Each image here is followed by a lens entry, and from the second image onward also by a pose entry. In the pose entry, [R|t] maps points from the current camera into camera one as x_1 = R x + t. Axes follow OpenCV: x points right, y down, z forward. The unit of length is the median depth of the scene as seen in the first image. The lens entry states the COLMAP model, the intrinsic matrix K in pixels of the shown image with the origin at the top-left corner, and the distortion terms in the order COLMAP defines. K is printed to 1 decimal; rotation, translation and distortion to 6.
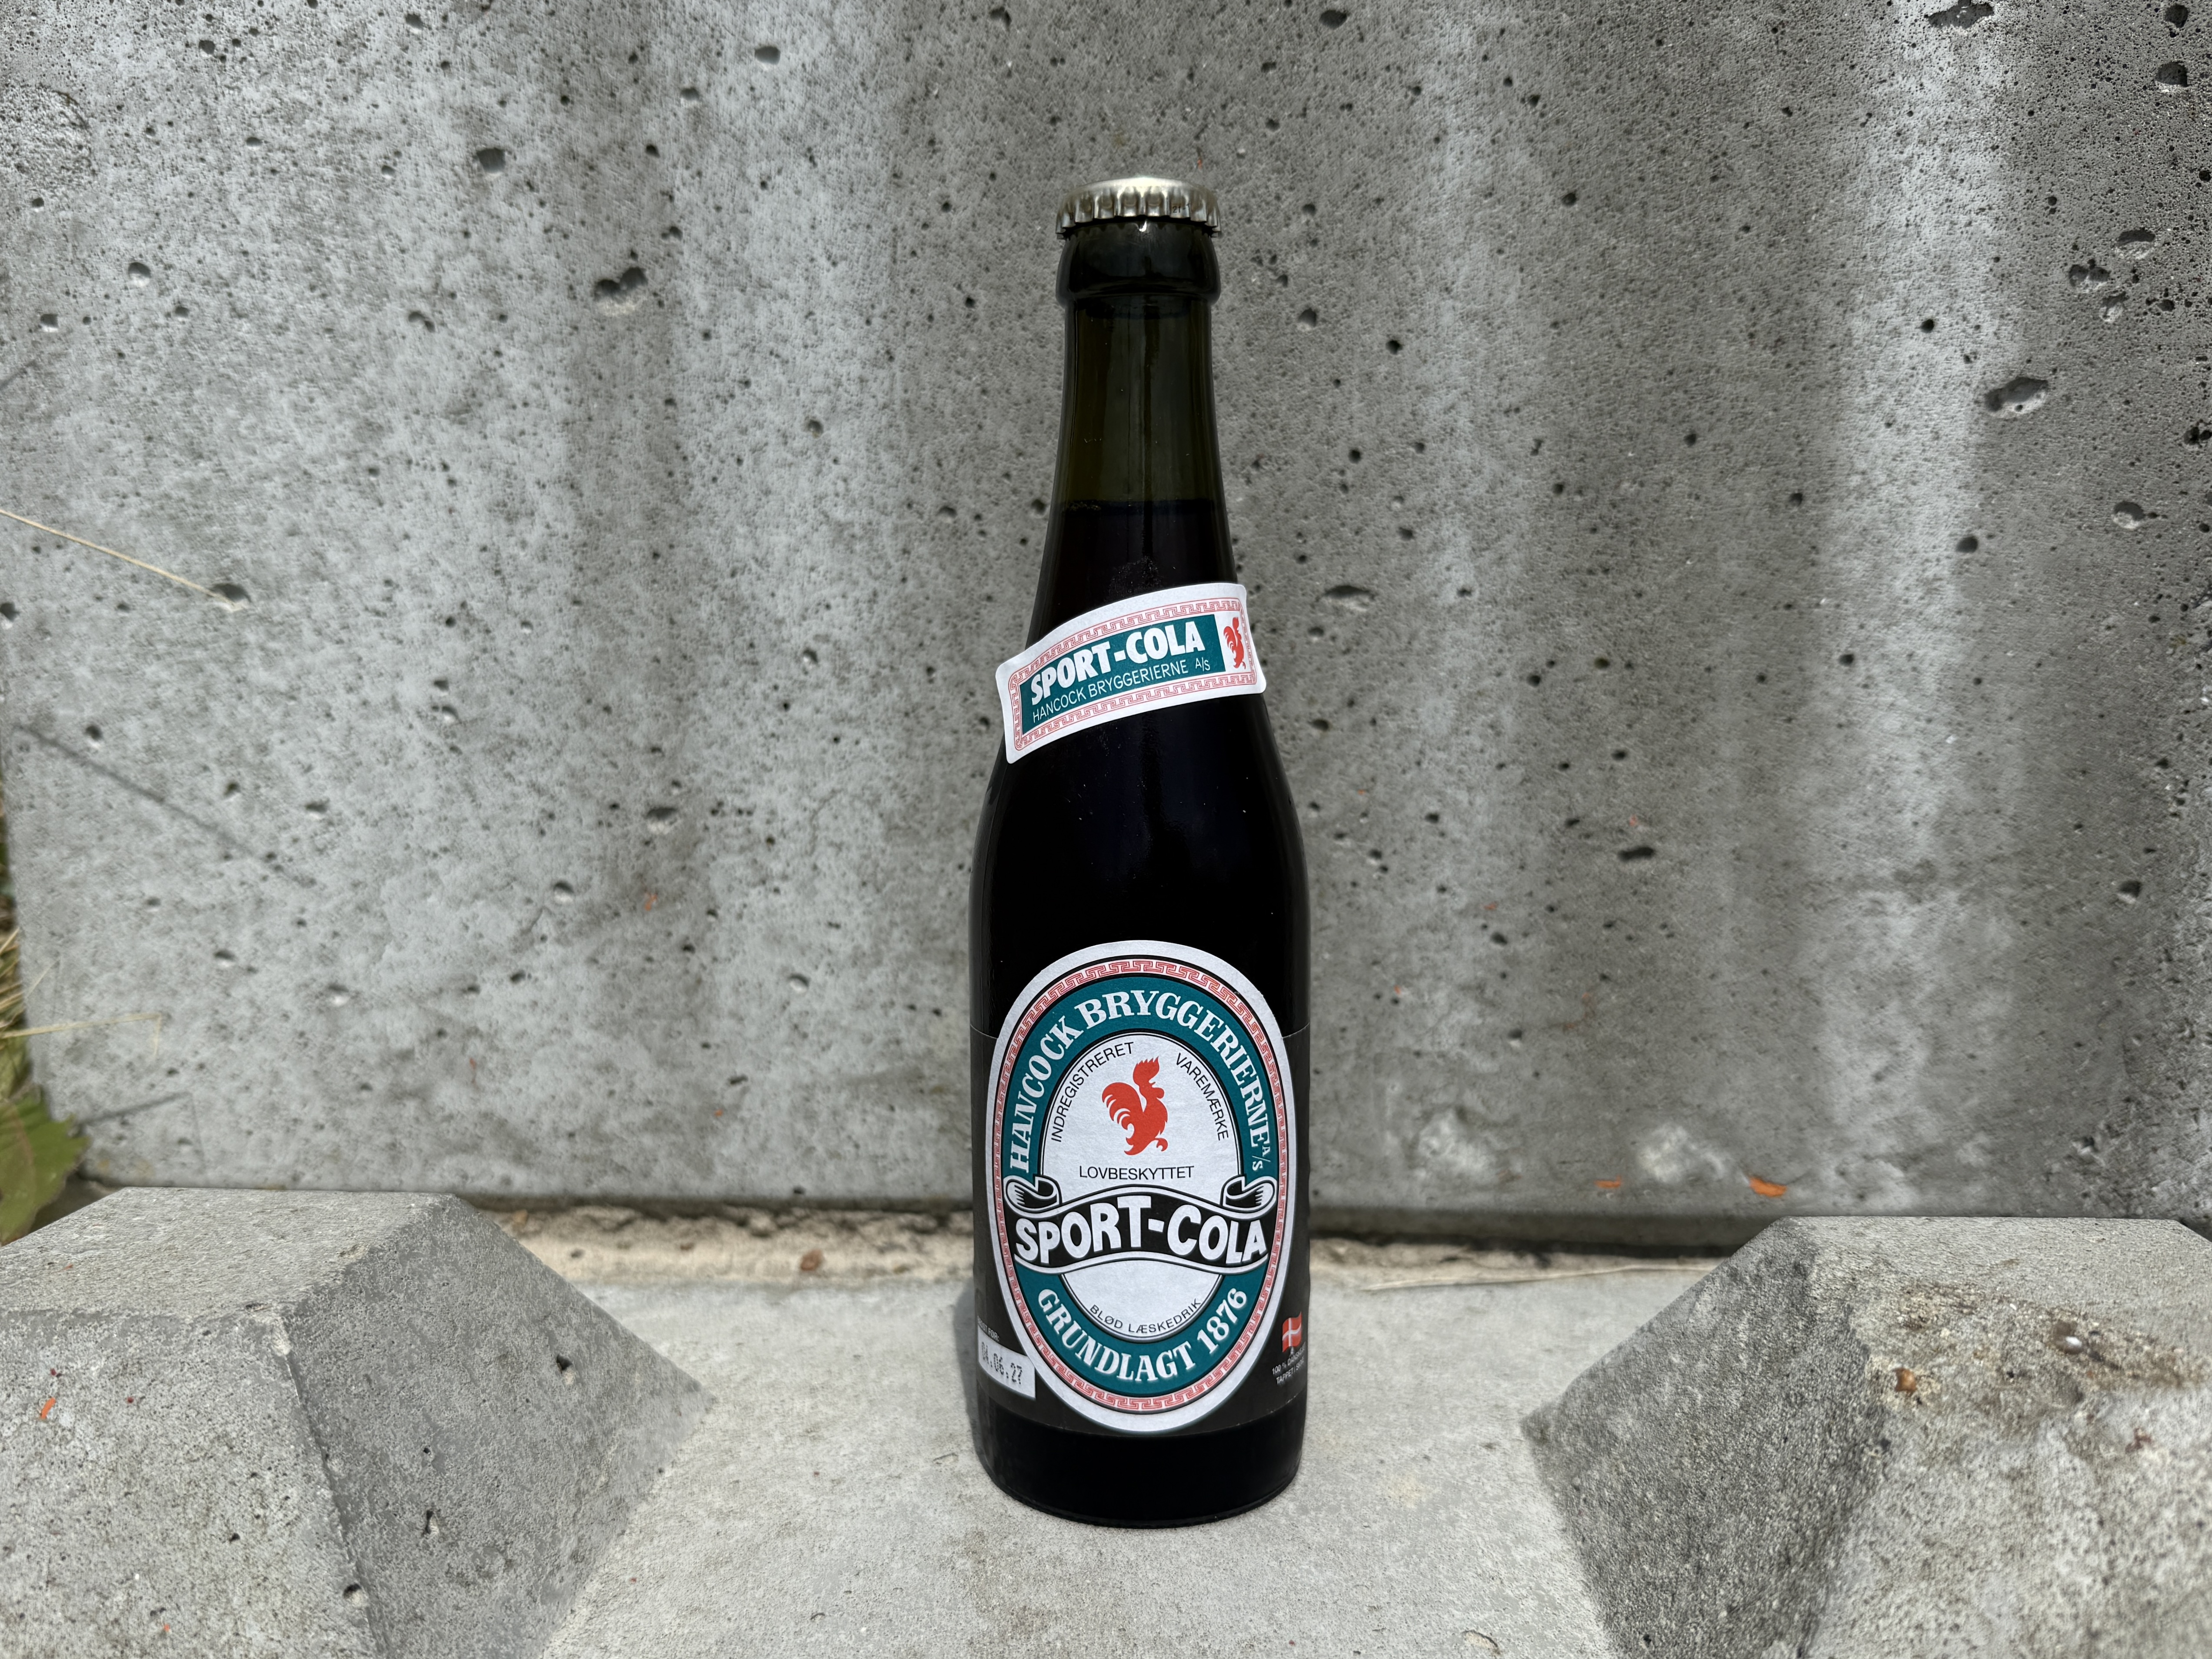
lens RADIAL K [[1791.7, 0, 1066.2], [0, 1791.7, 906.1], [0, 0, 1]] dist [0.181135, -0.543762]
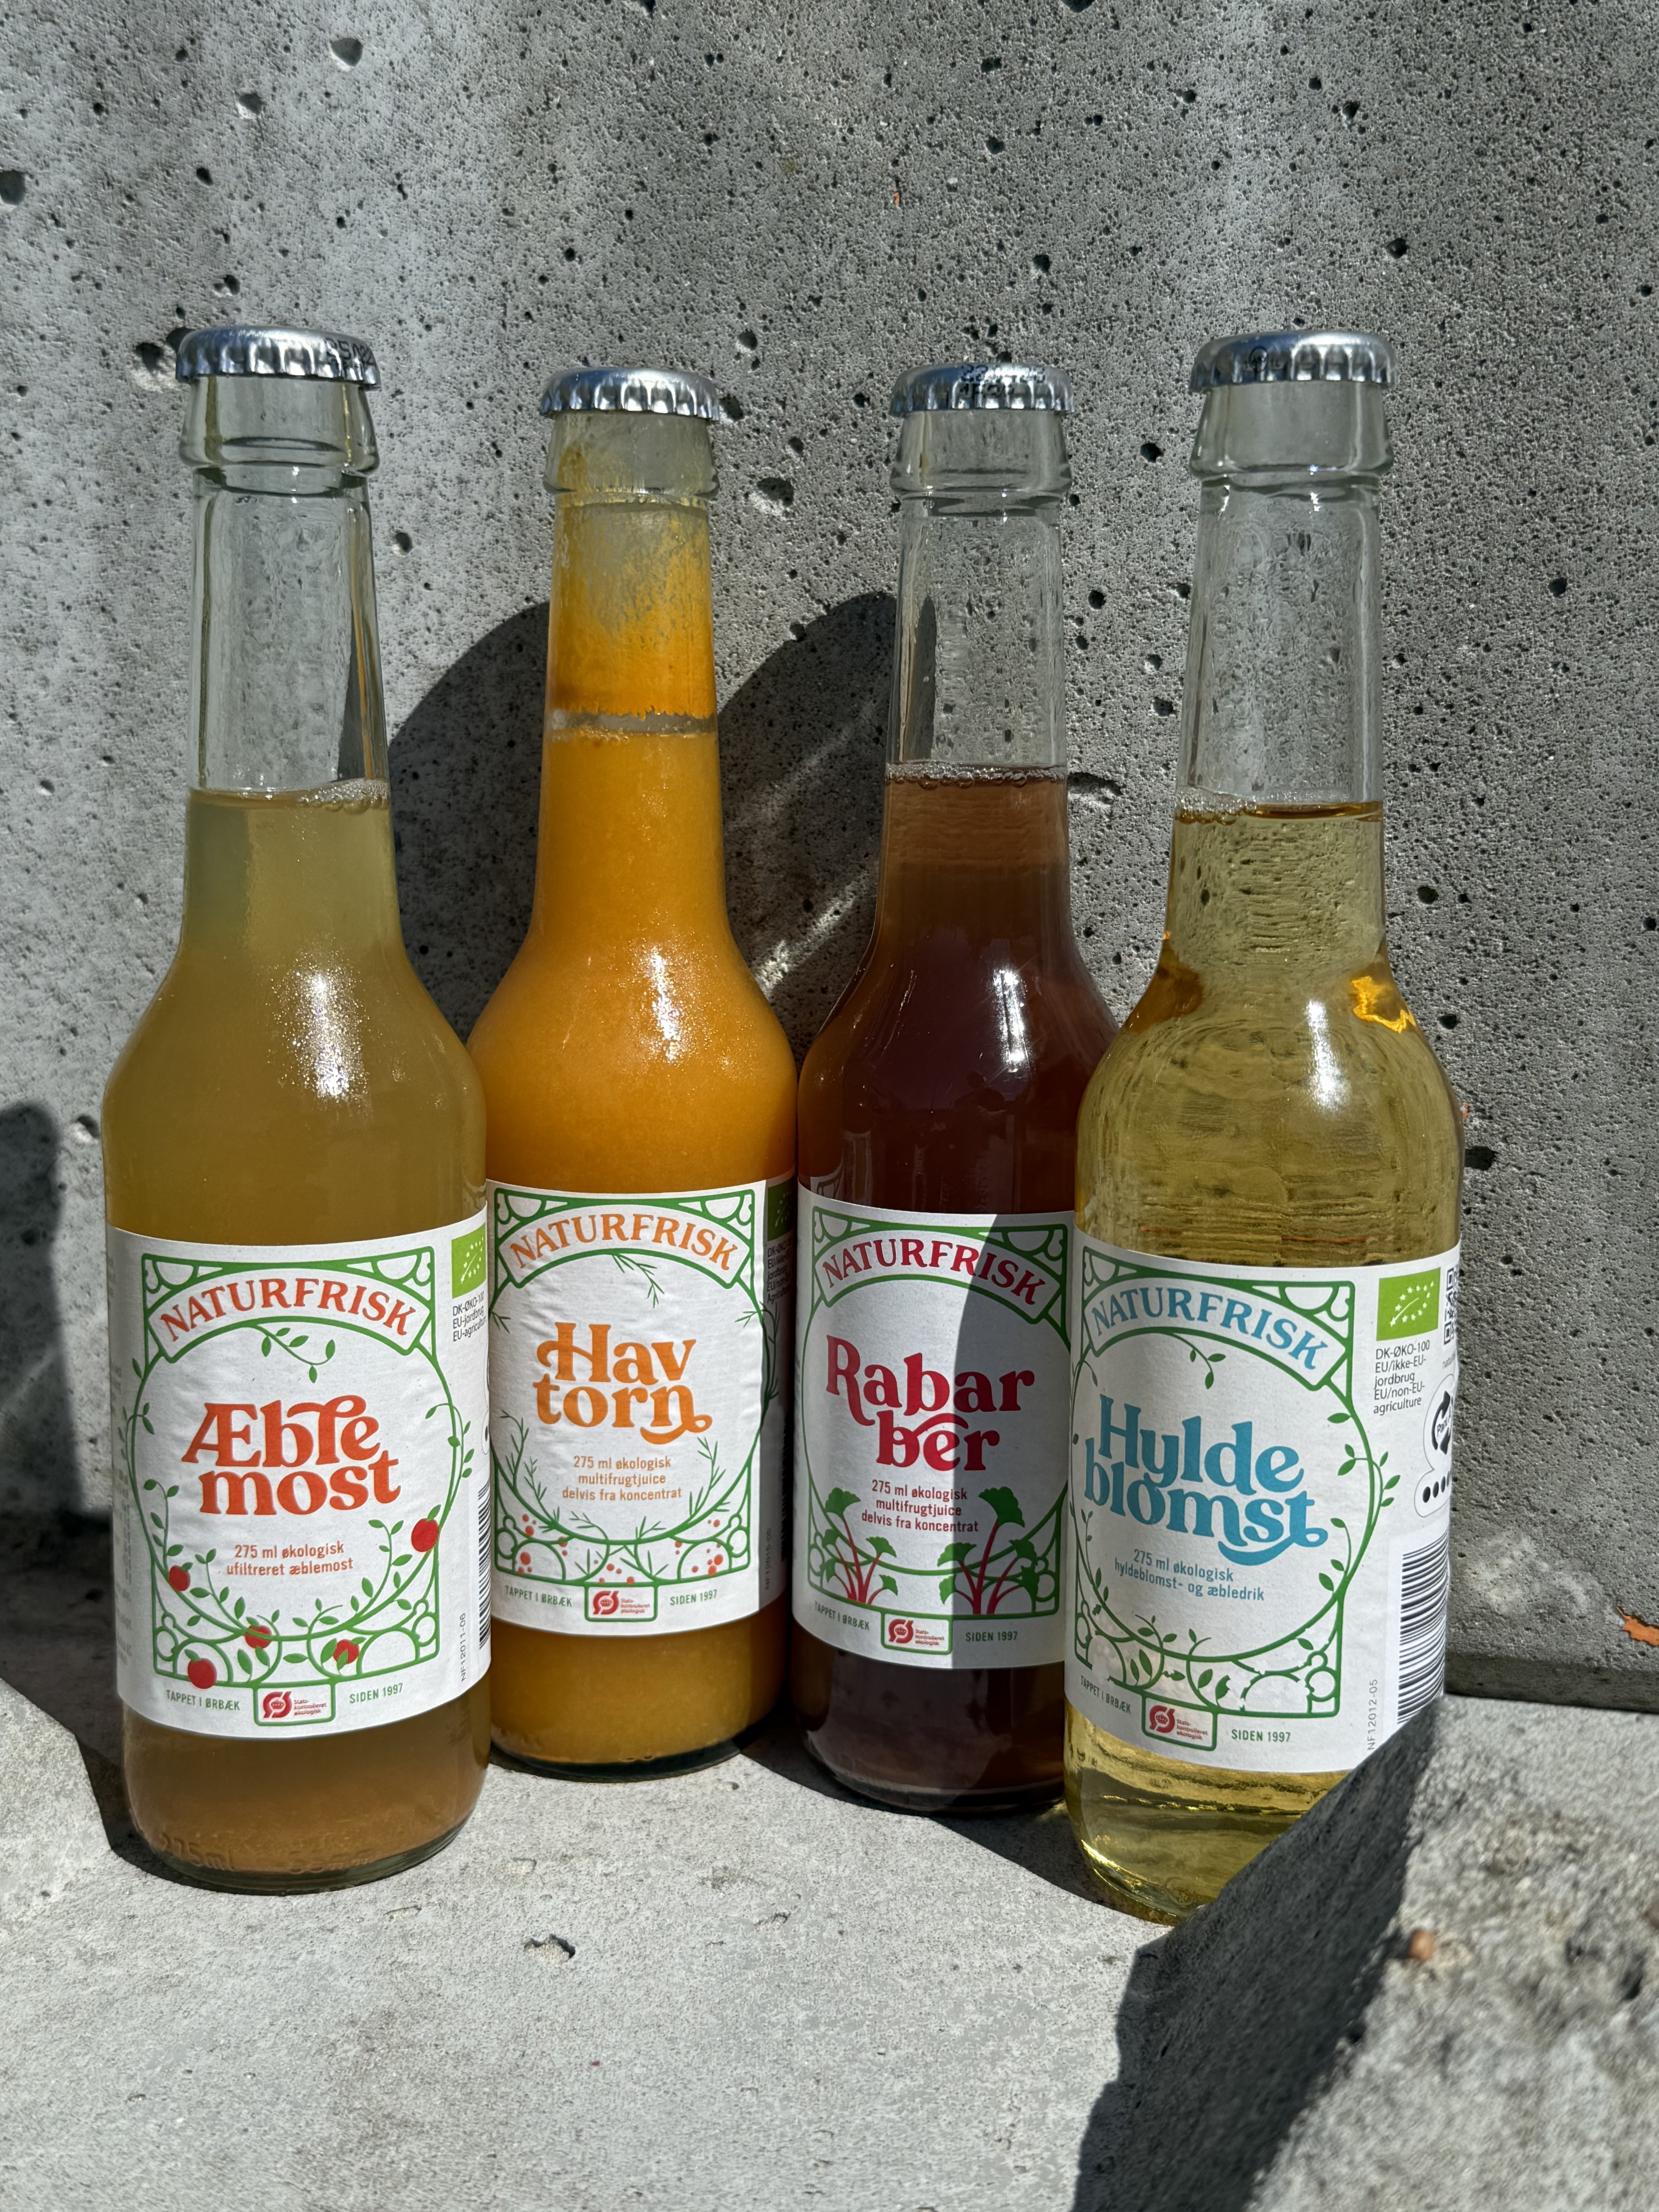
lens RADIAL K [[2606.4, 0, 838.2], [0, 2606.4, 1111.5], [0, 0, 1]] dist [0.209942, -0.643328]
pose [[0.988028, 0.048117, -0.146579, 0.212366], [-0.045025, 0.998689, 0.024342, -0.059390], [0.147558, -0.017451, 0.988899, -0.070161]]
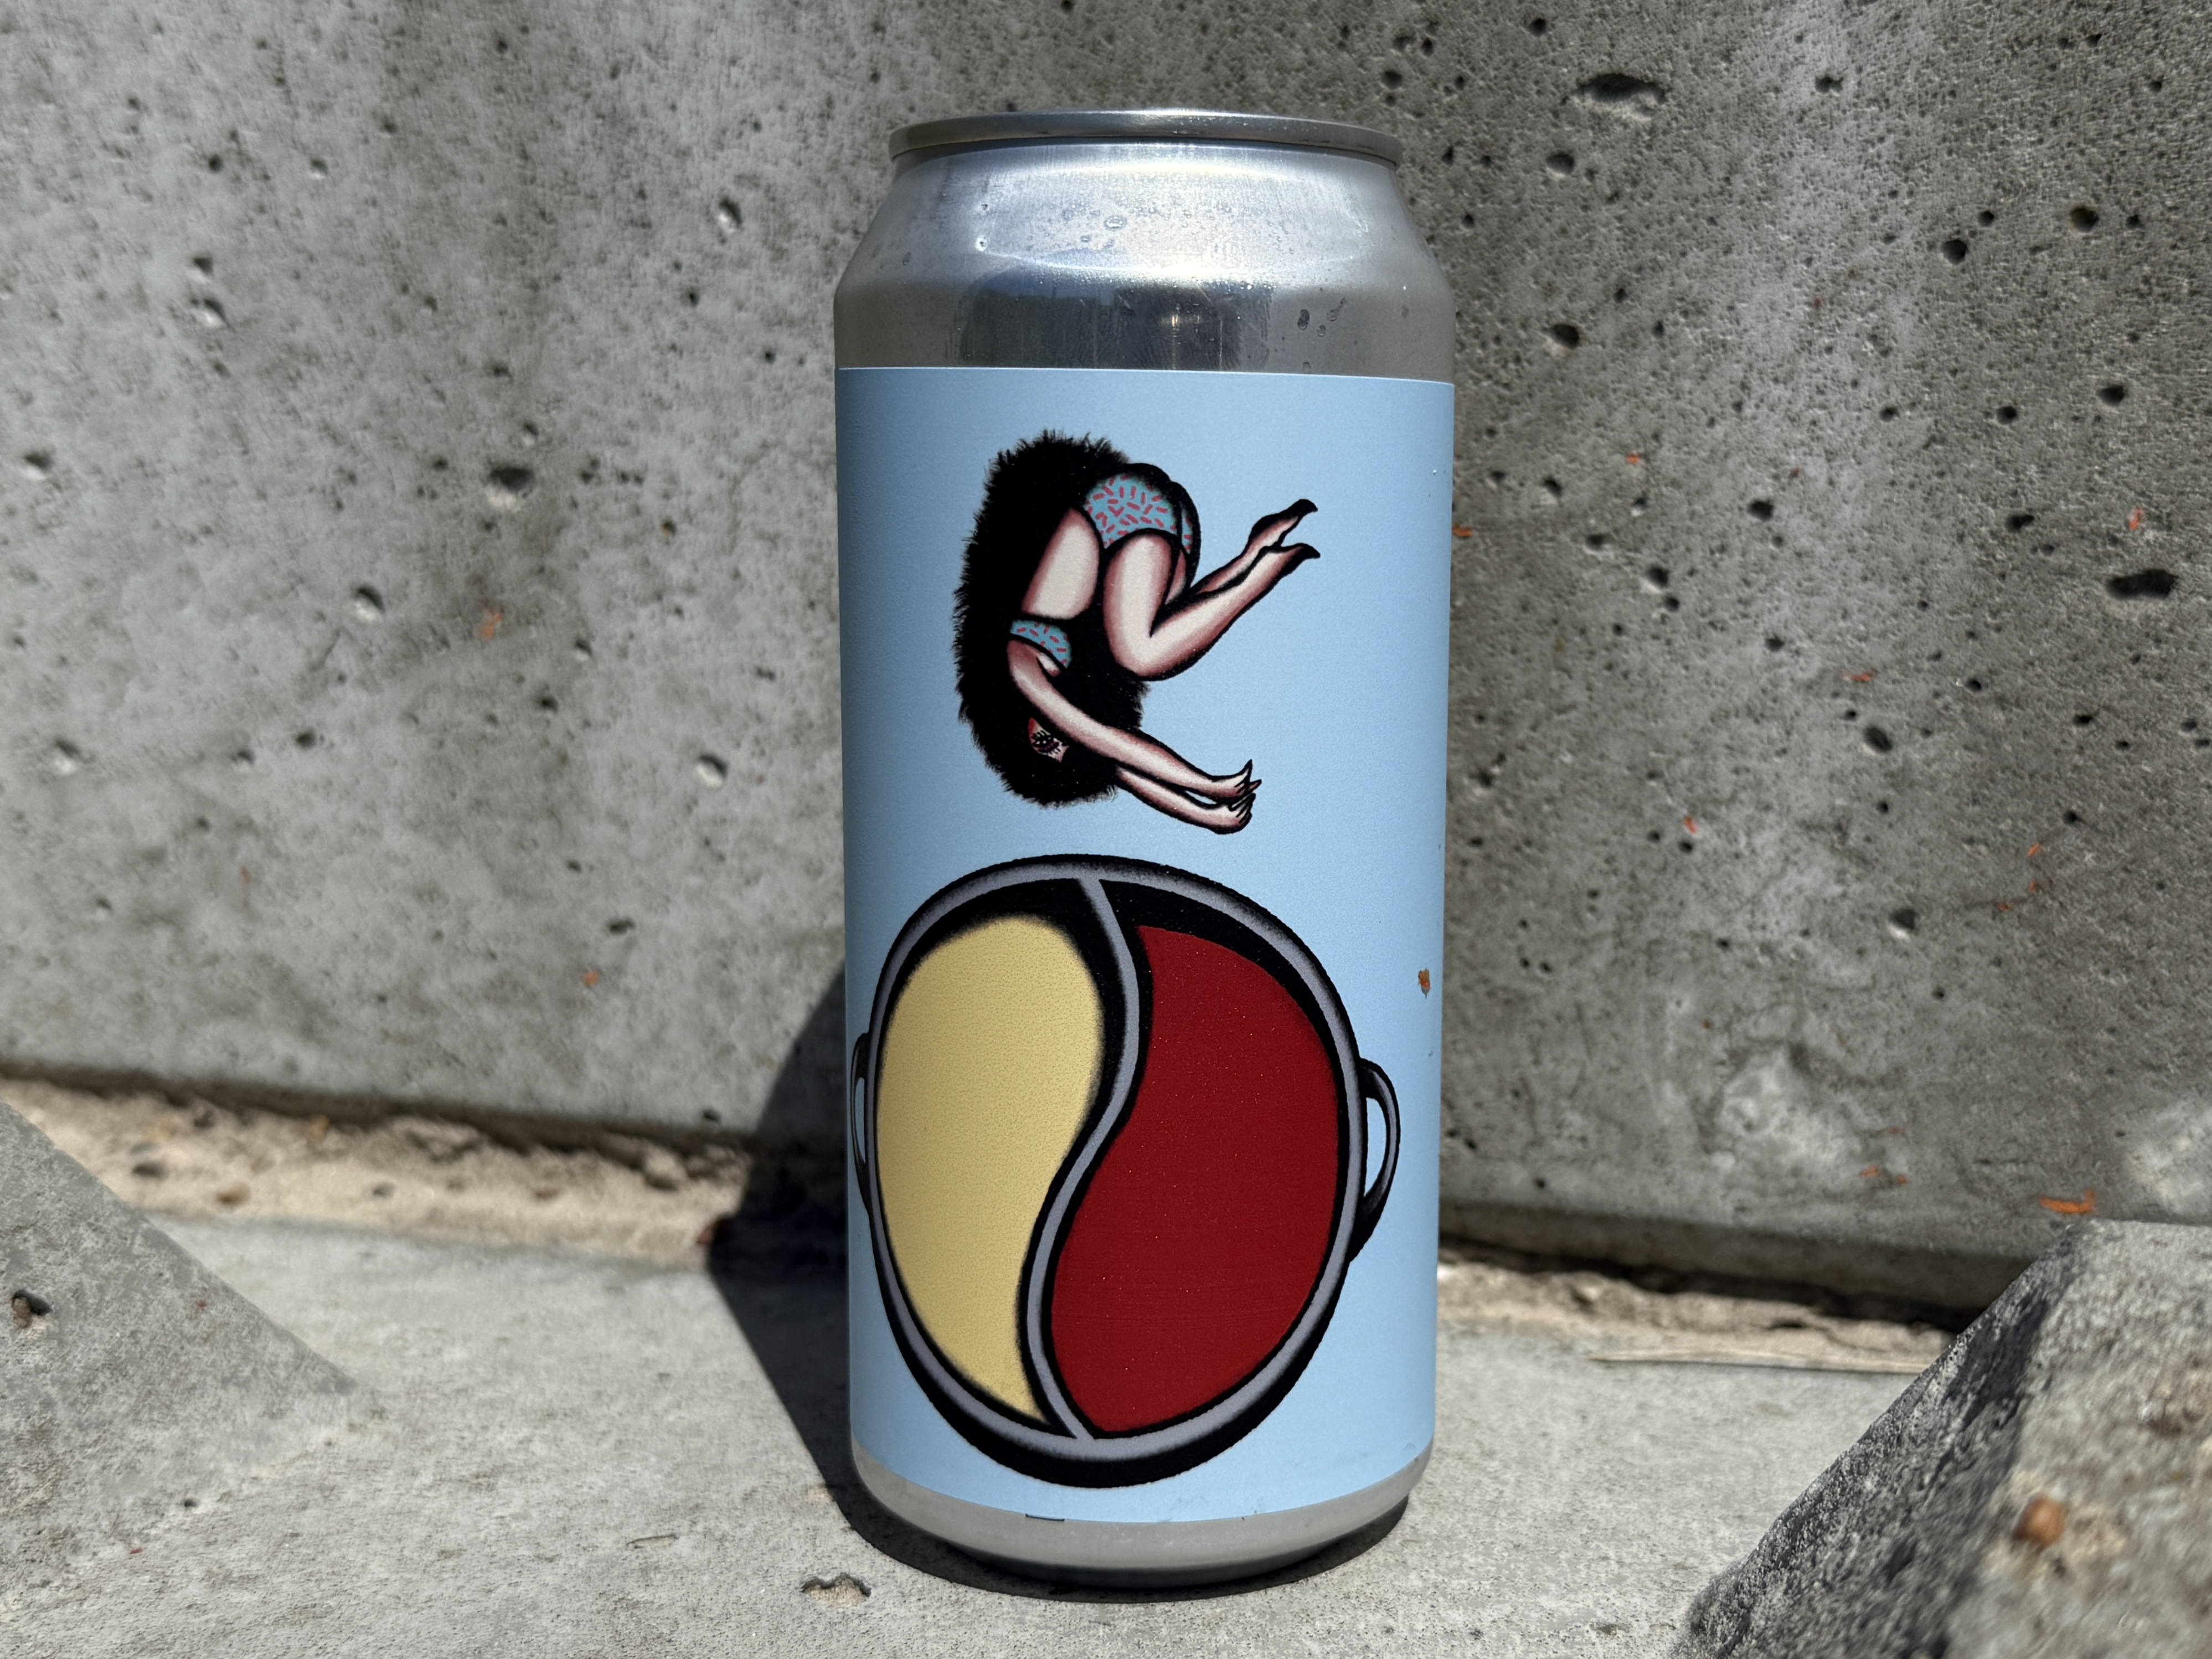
lens RADIAL K [[2729.2, 0, 1230.1], [0, 2729.2, 880.4], [0, 0, 1]] dist [0.208619, -0.674741]
pose [[0.972244, 0.056851, -0.226958, 0.237911], [-0.053461, 0.998348, 0.021060, 0.053101], [0.227781, -0.008342, 0.973677, 0.150258]]
